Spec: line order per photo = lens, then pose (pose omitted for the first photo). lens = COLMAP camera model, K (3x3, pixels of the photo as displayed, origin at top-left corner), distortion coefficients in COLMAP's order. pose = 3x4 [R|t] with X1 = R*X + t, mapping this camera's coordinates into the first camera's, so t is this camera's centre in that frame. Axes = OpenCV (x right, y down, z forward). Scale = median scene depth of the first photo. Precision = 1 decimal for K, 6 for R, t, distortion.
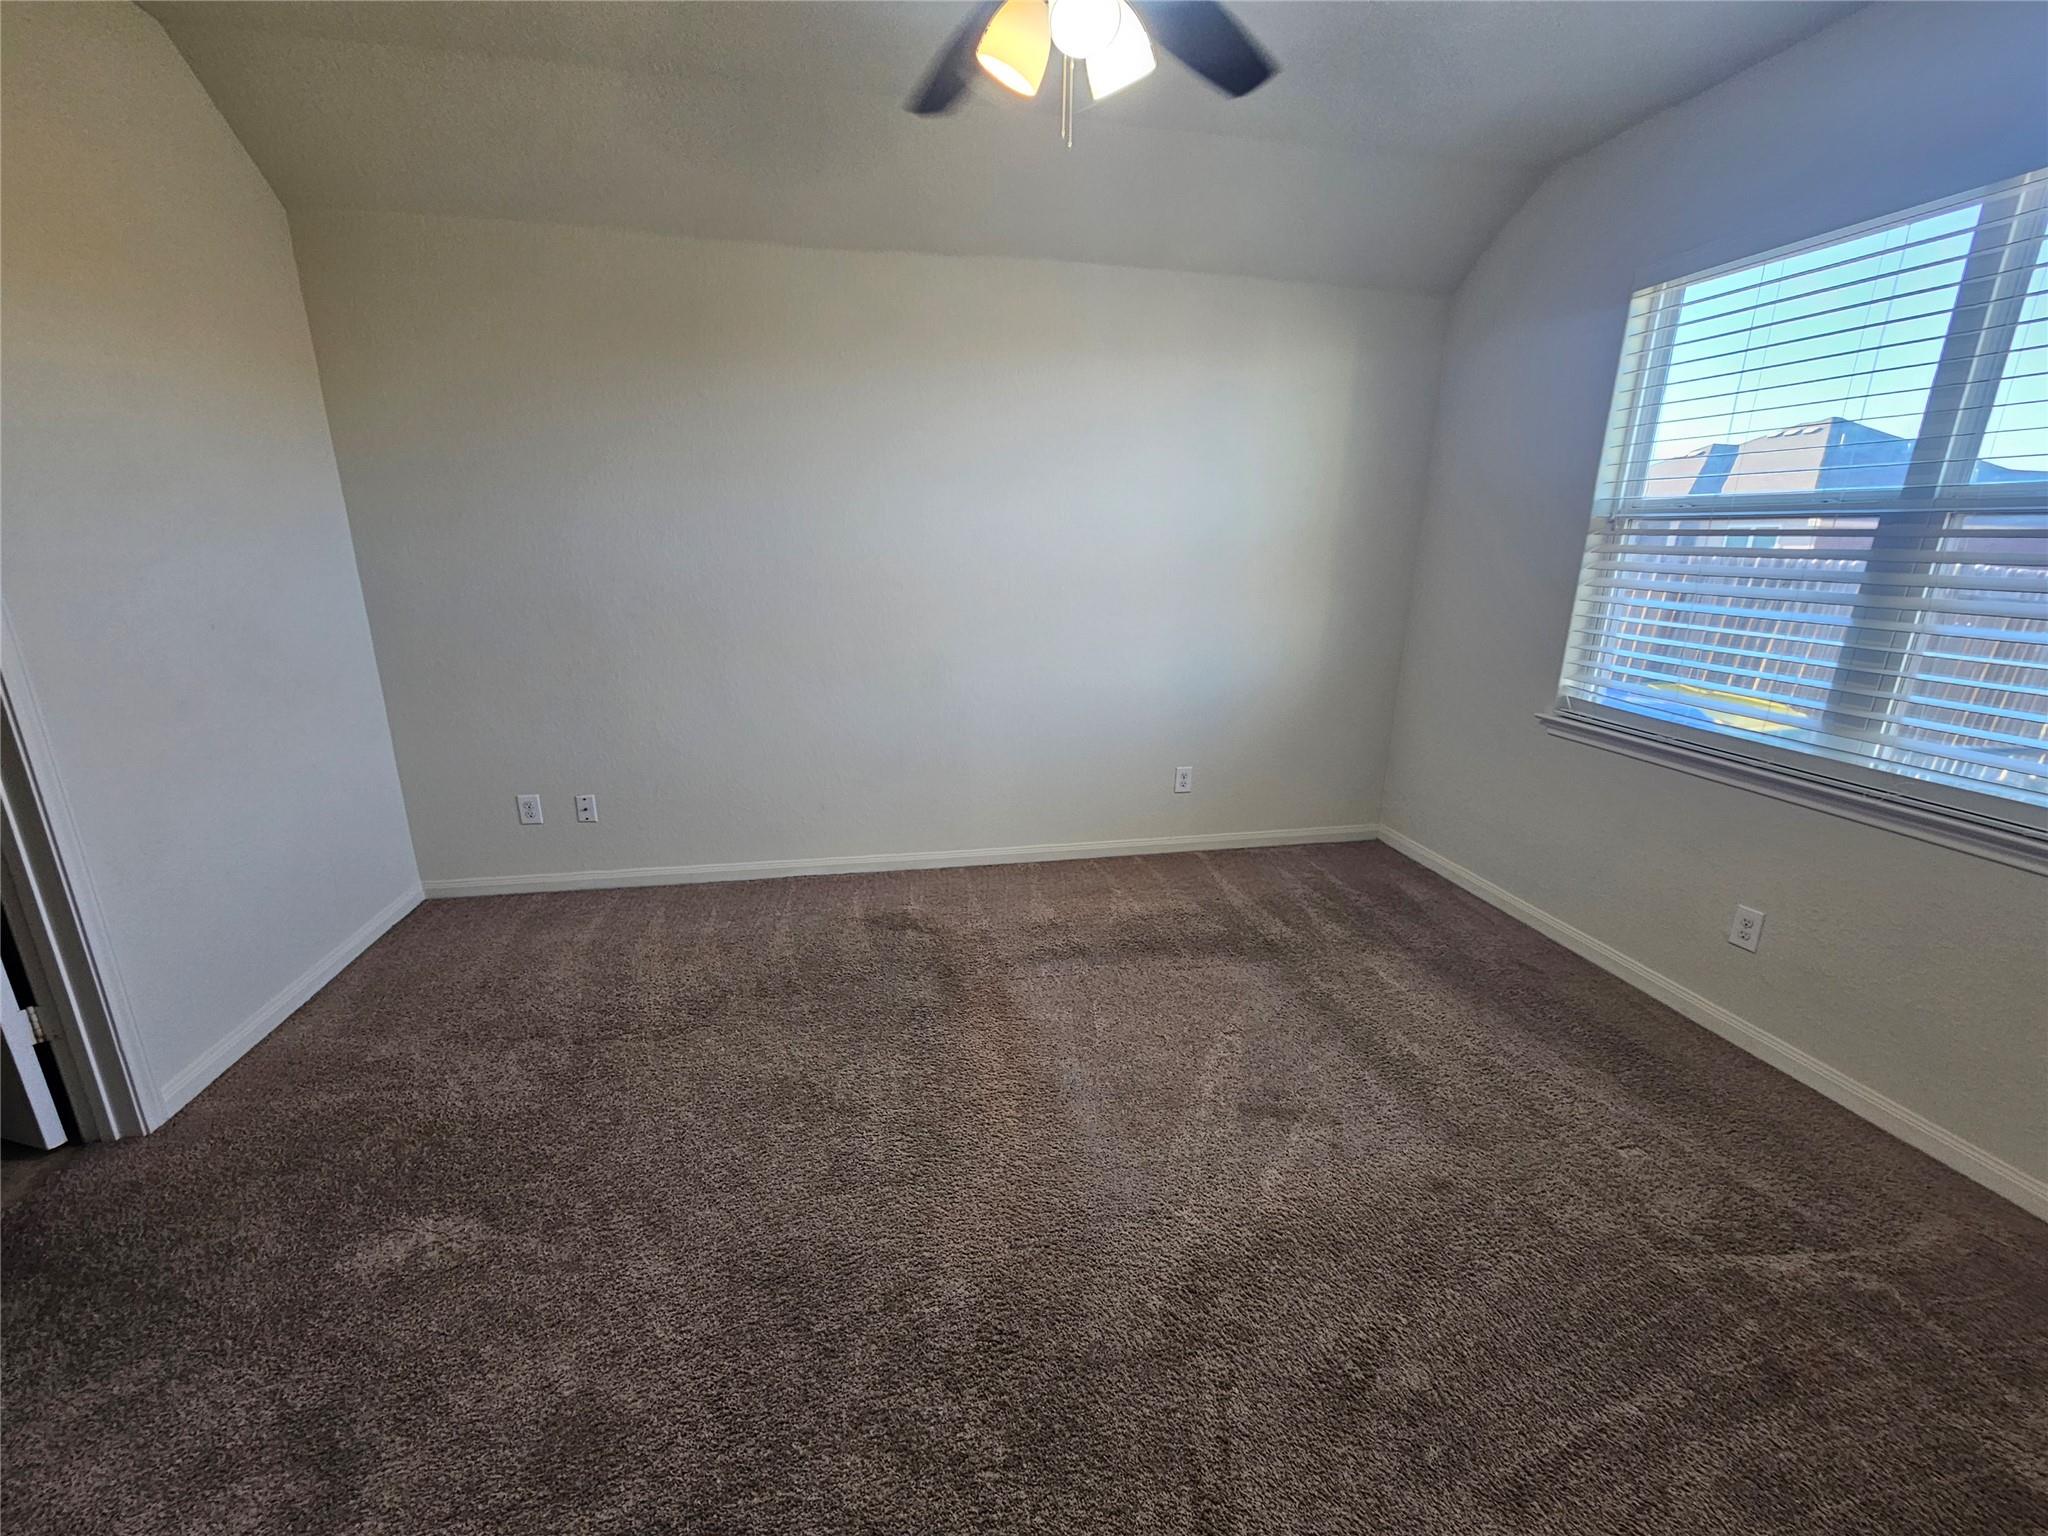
lens RADIAL K [[834.4, 0, 1017.8], [0, 834.4, 778.3], [0, 0, 1]] dist [-0.004419, 0.000373]
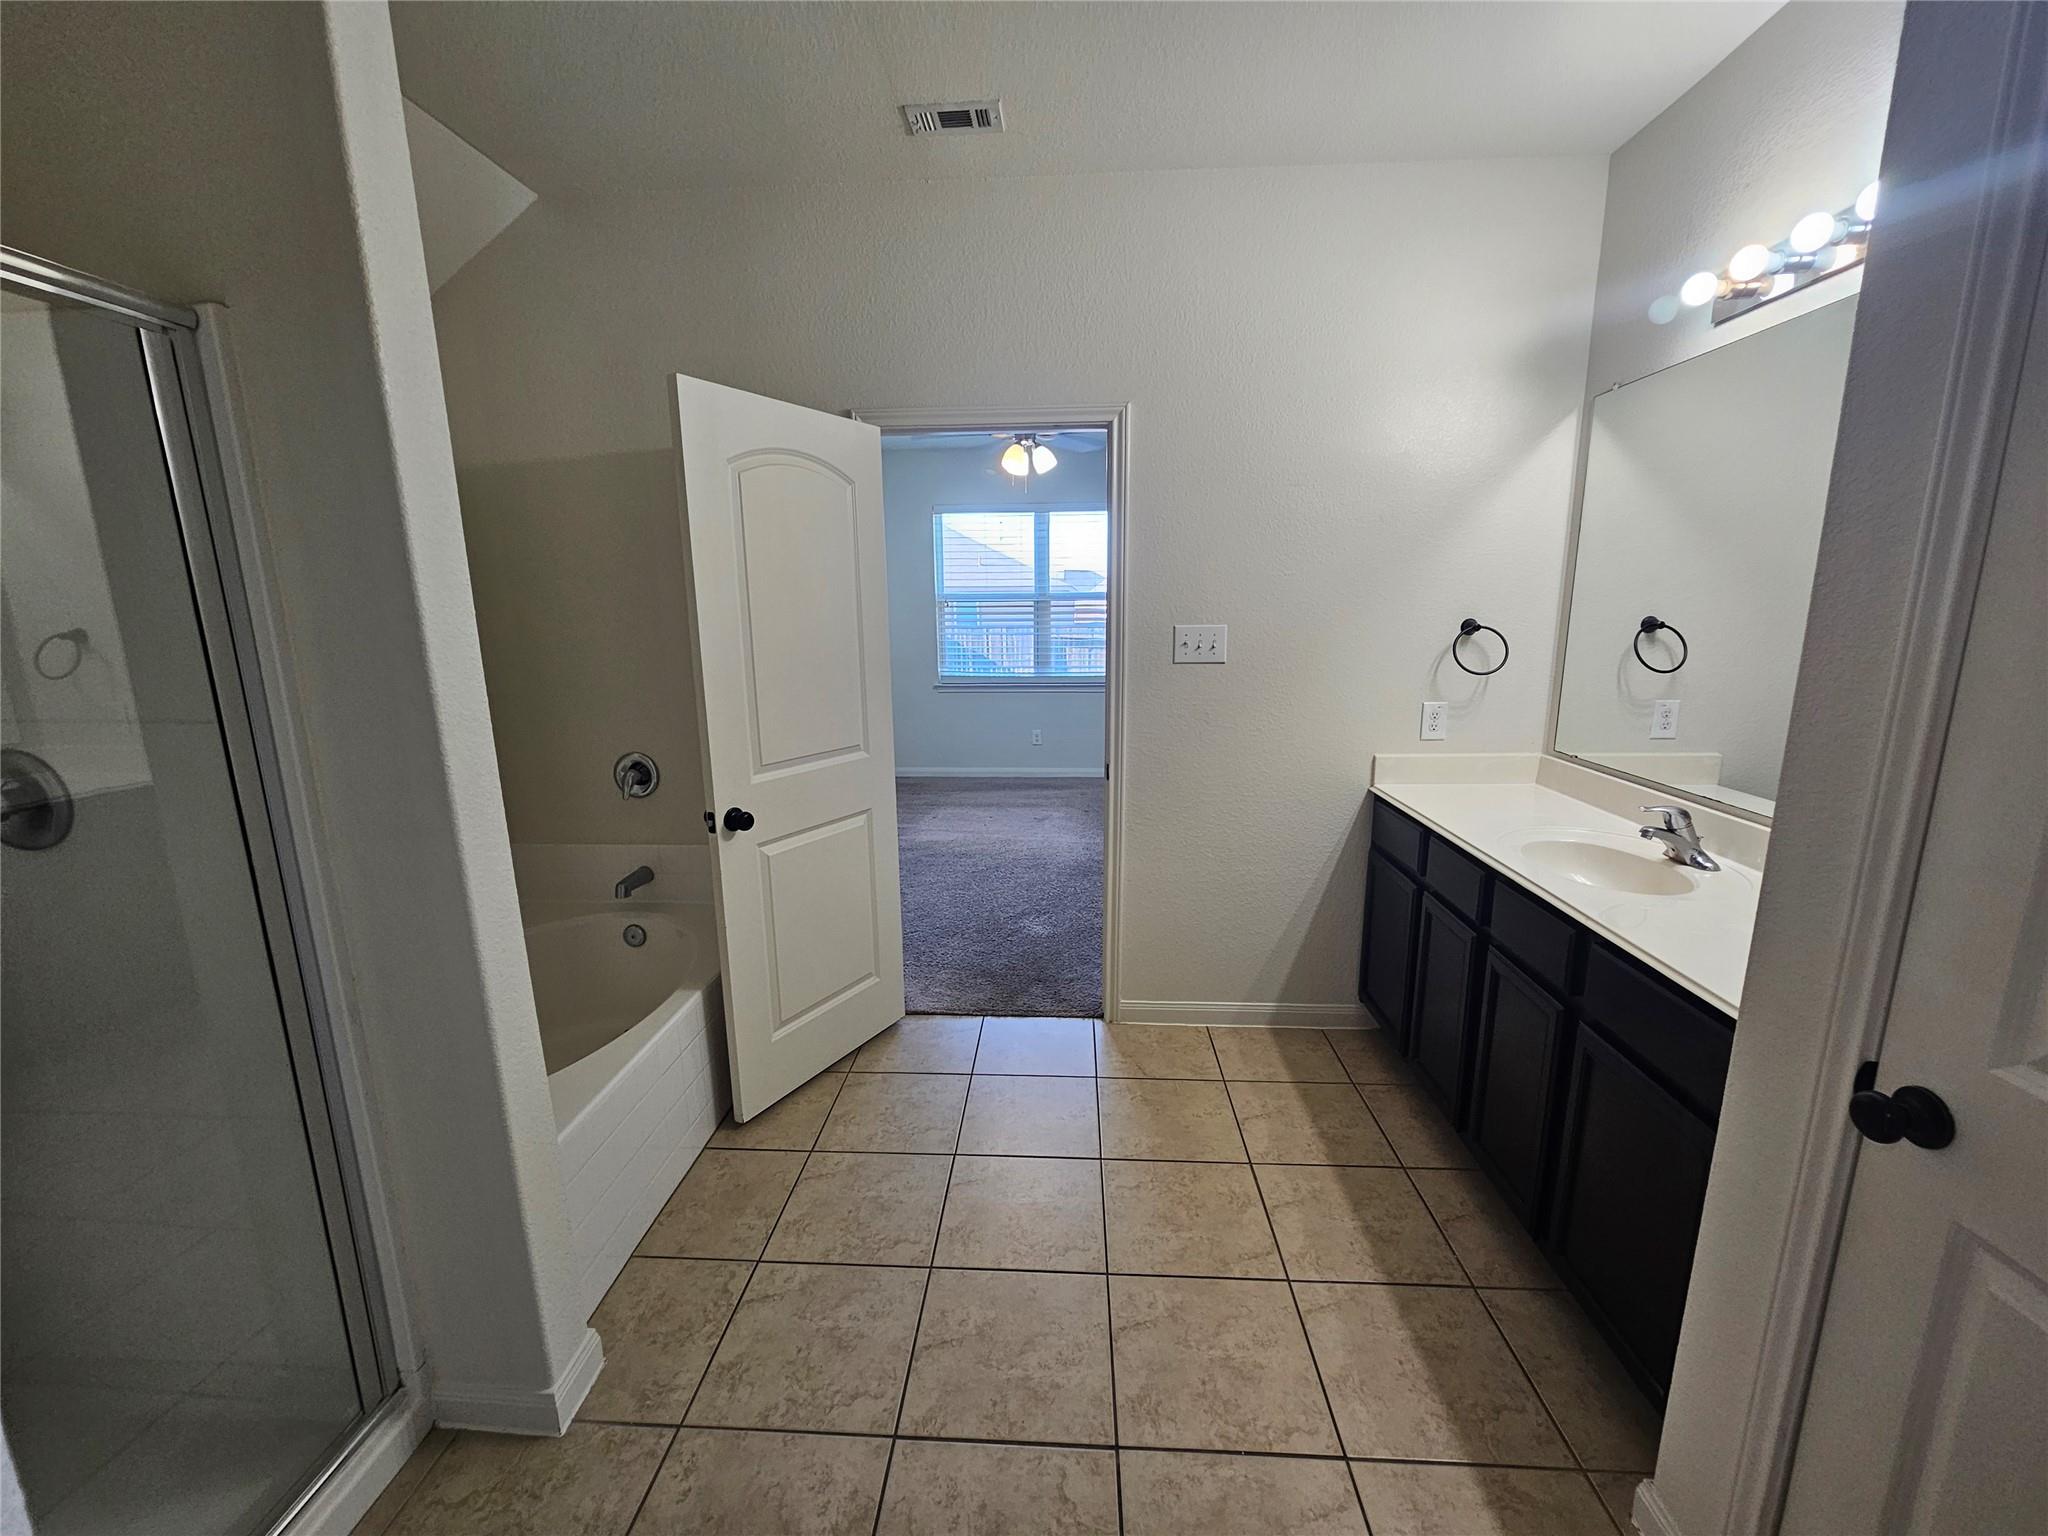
lens RADIAL K [[834.4, 0, 1017.7], [0, 834.4, 775.5], [0, 0, 1]] dist [-0.004419, 0.000373]
pose [[0.277010, -0.210951, 0.937425, -1.748541], [0.279026, 0.951223, 0.131604, -0.088034], [-0.919462, 0.225110, 0.322359, 0.121458]]
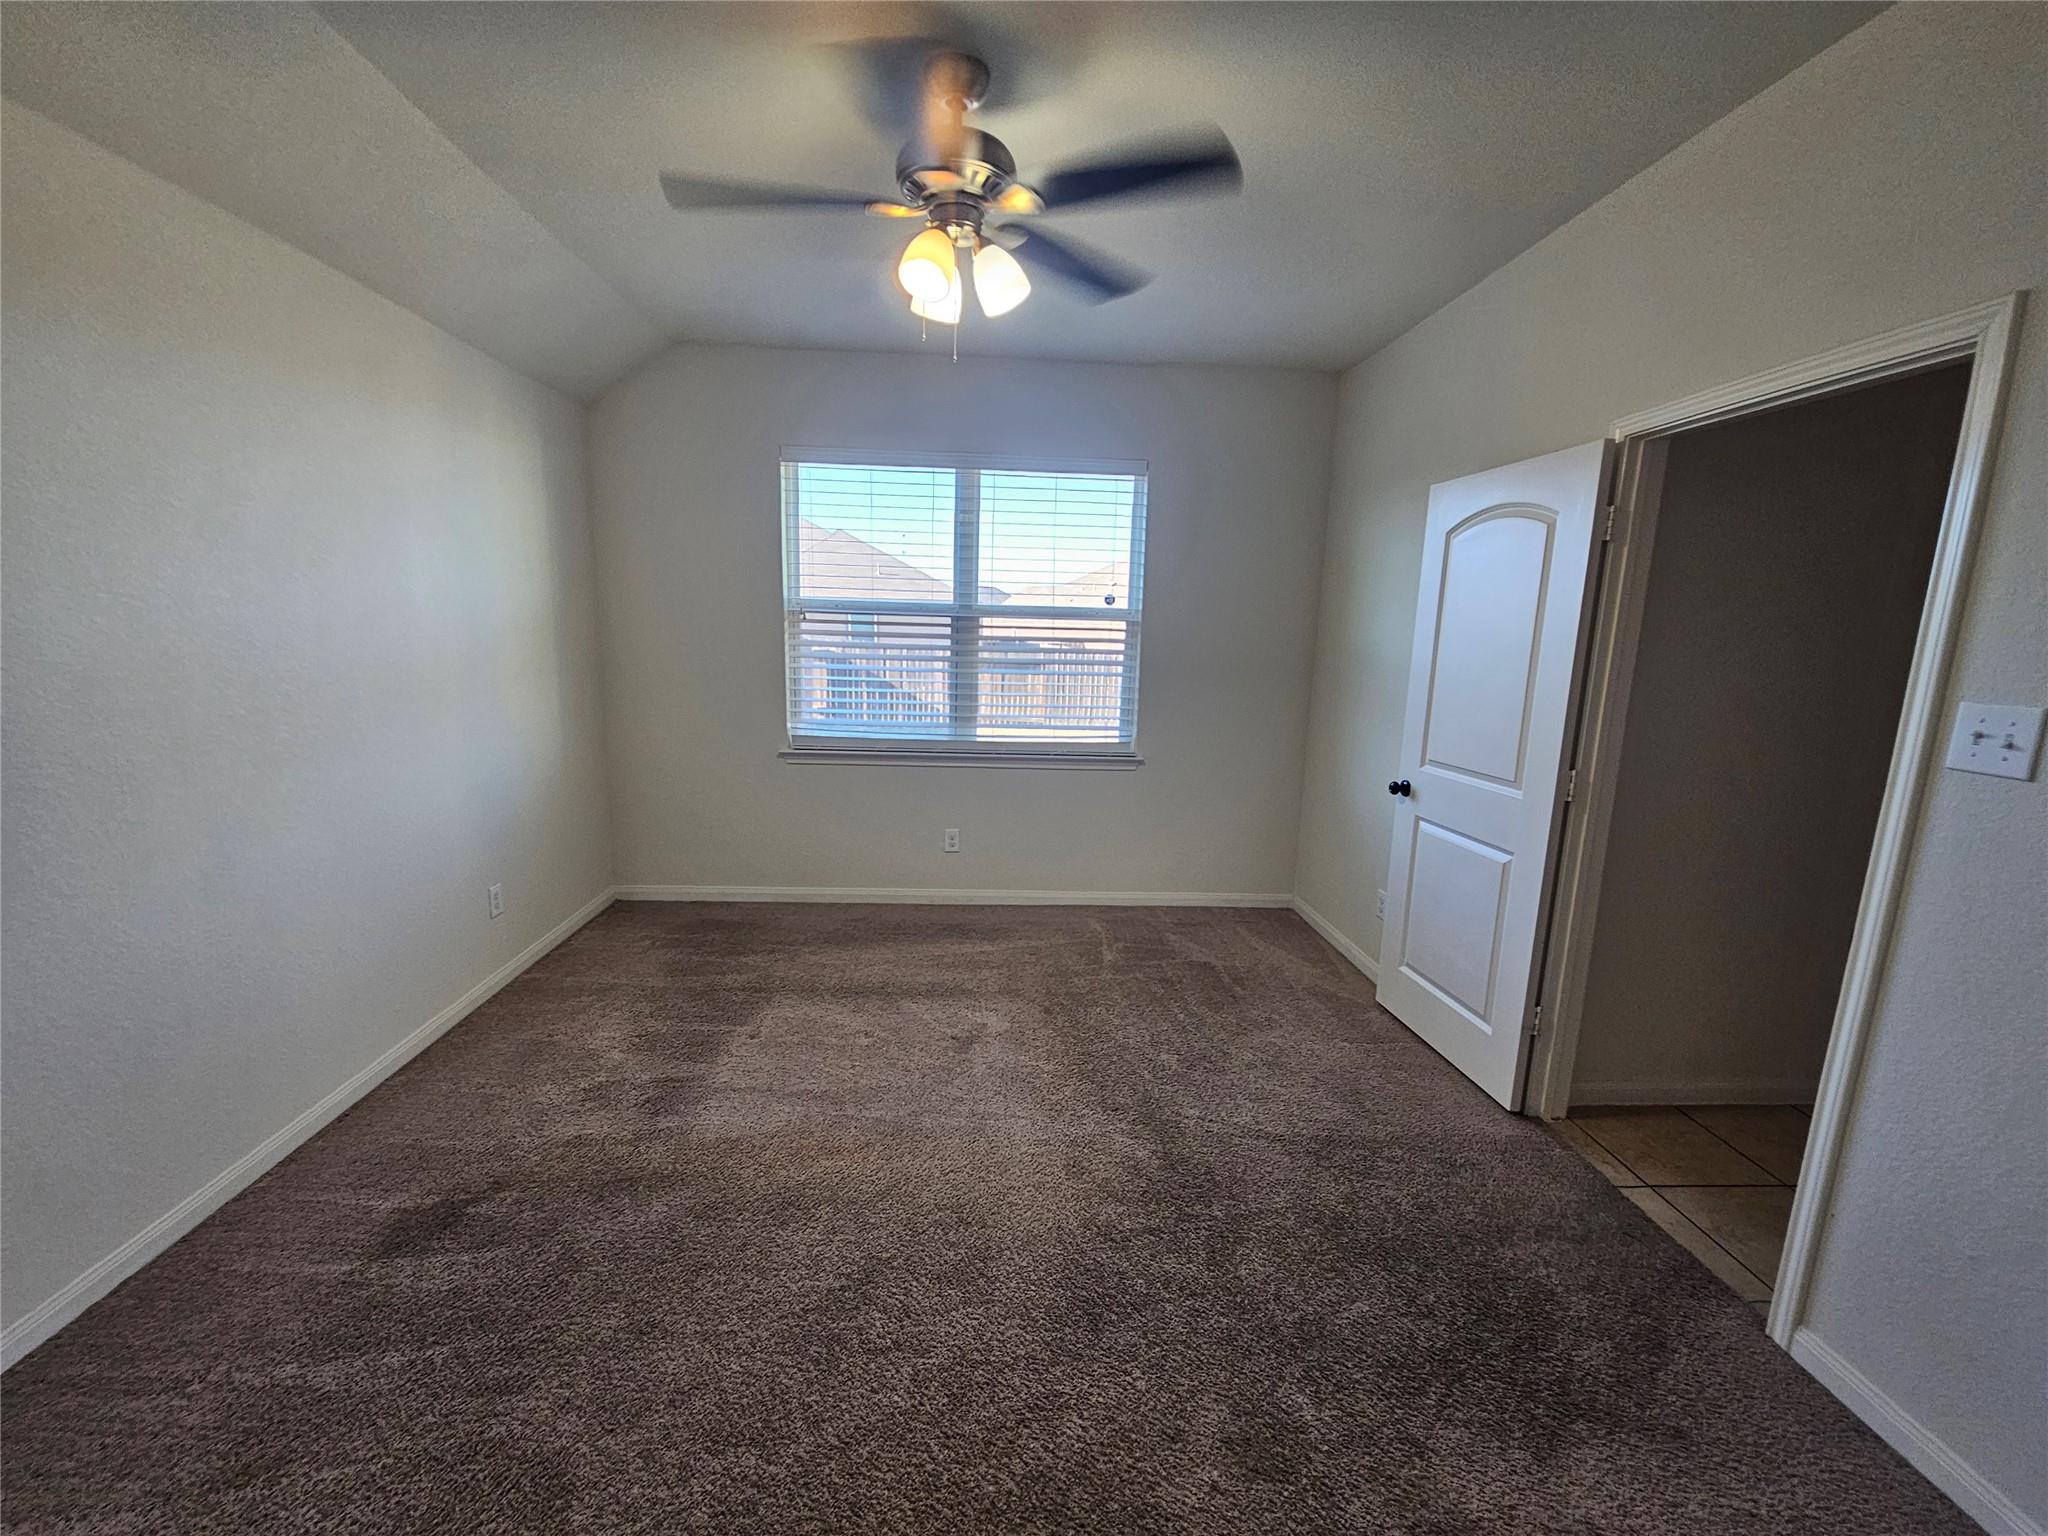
lens RADIAL K [[834.4, 0, 1025.9], [0, 834.4, 766.7], [0, 0, 1]] dist [-0.004419, 0.000373]
pose [[0.155913, -0.176597, 0.971856, -0.731669], [0.247348, 0.959522, 0.134674, -0.155954], [-0.956300, 0.219389, 0.193283, 0.416908]]
